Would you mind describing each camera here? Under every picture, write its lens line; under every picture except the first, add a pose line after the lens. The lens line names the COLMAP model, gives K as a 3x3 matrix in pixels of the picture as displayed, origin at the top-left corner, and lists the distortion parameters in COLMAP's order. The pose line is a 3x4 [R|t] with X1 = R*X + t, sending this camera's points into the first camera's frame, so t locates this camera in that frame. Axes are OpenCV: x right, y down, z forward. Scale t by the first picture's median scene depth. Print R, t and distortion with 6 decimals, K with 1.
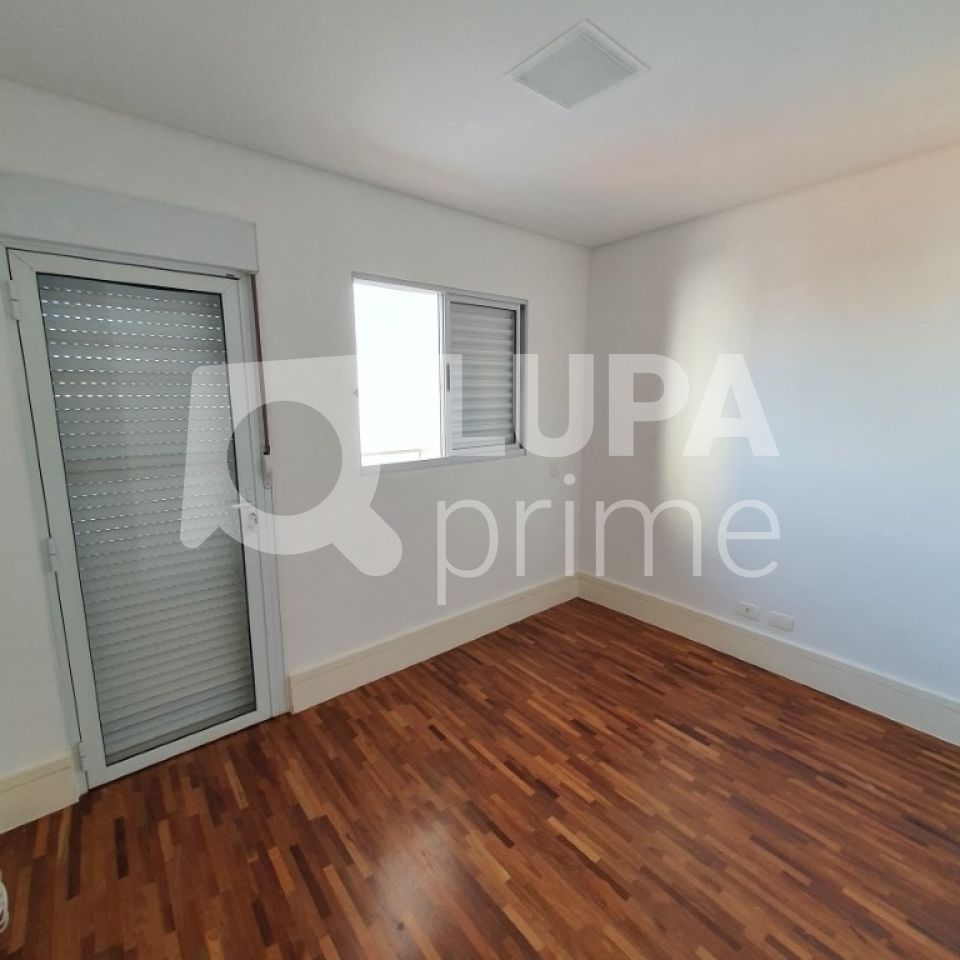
lens RADIAL K [[494.8, 0, 485.7], [0, 494.8, 475.2], [0, 0, 1]] dist [0.001296, 0.026472]
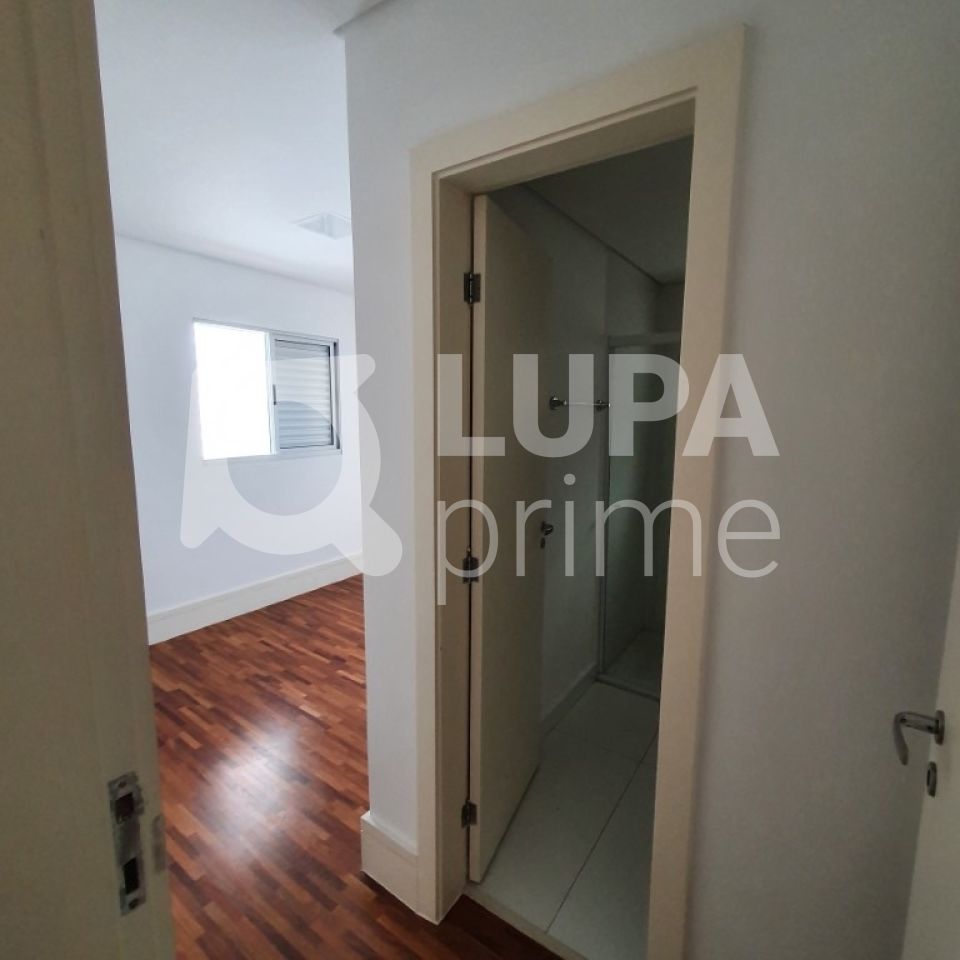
lens RADIAL K [[494.8, 0, 485.7], [0, 494.8, 475.2], [0, 0, 1]] dist [0.001296, 0.026472]
pose [[0.964596, -0.025851, 0.262463, 0.142009], [0.034381, 0.999018, -0.027959, 0.093180], [-0.261483, 0.035993, 0.964537, -0.529165]]
